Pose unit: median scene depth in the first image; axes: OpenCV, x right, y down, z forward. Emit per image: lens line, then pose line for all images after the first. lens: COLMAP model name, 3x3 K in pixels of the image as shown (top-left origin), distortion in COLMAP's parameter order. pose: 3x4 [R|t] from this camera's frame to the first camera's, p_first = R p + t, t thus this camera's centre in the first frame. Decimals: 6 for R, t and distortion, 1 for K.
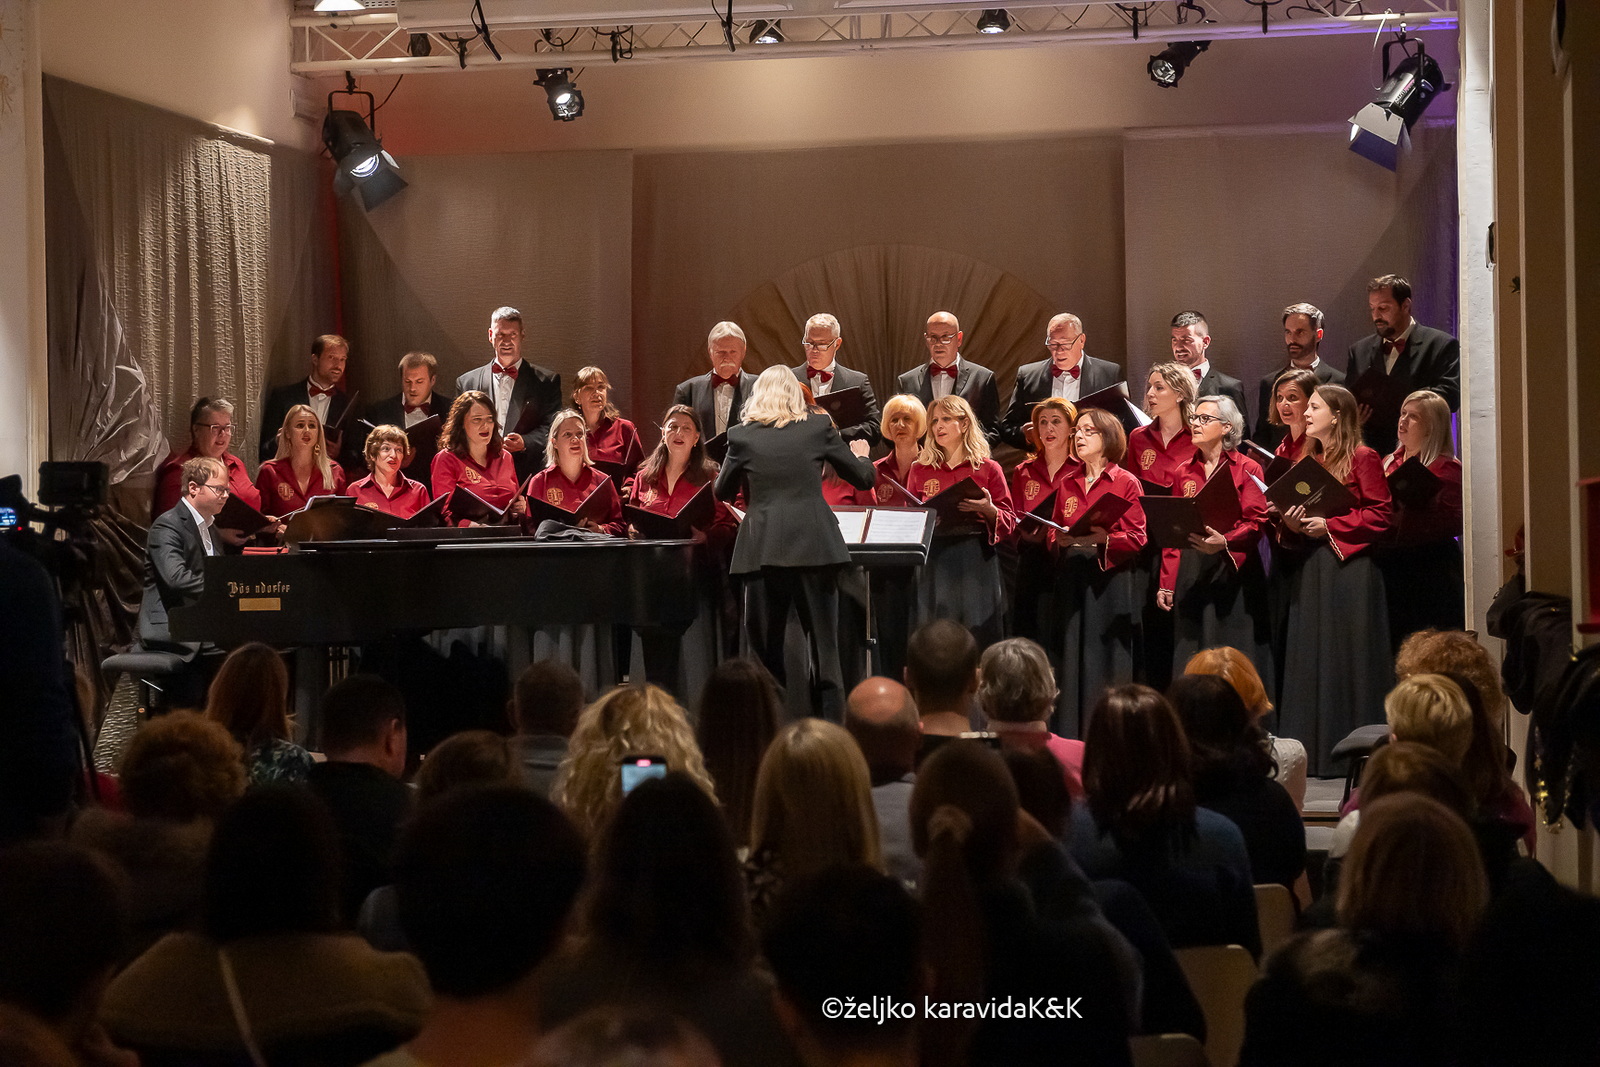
lens RADIAL K [[3013.2, 0, 788.9], [0, 3013.2, 537.4], [0, 0, 1]] dist [-0.008889, 0.100388]
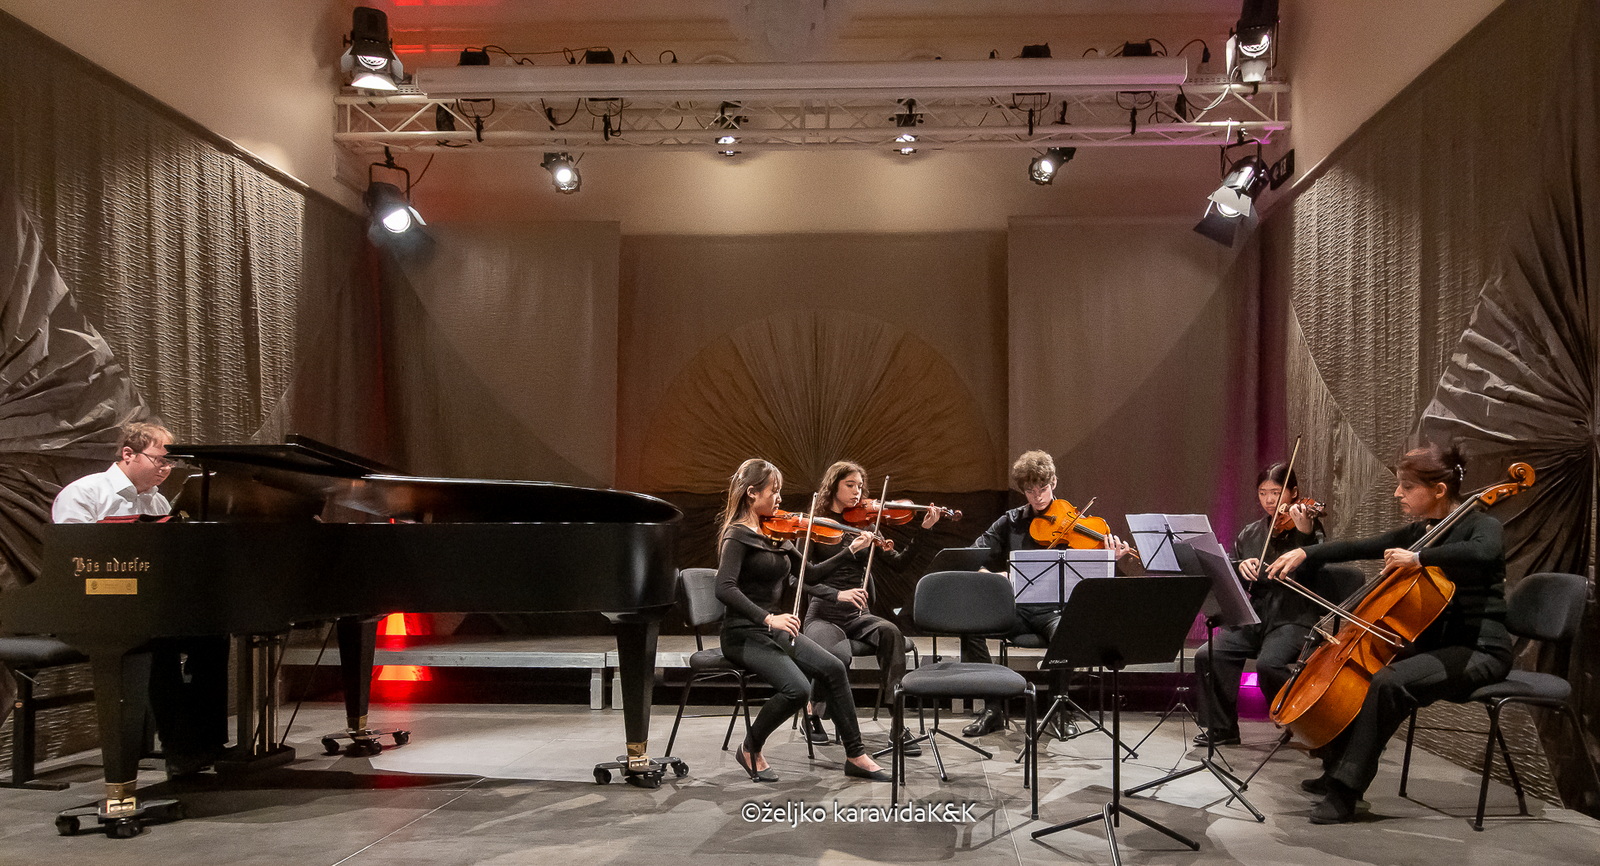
lens RADIAL K [[1015.8, 0, 845.9], [0, 1015.8, 530.2], [0, 0, 1]] dist [0.002081, -0.018426]
pose [[0.987243, 0.016125, 0.158401, -0.024364], [-0.013062, 0.999707, -0.020362, 0.008606], [-0.158683, 0.018033, 0.987165, 0.580783]]
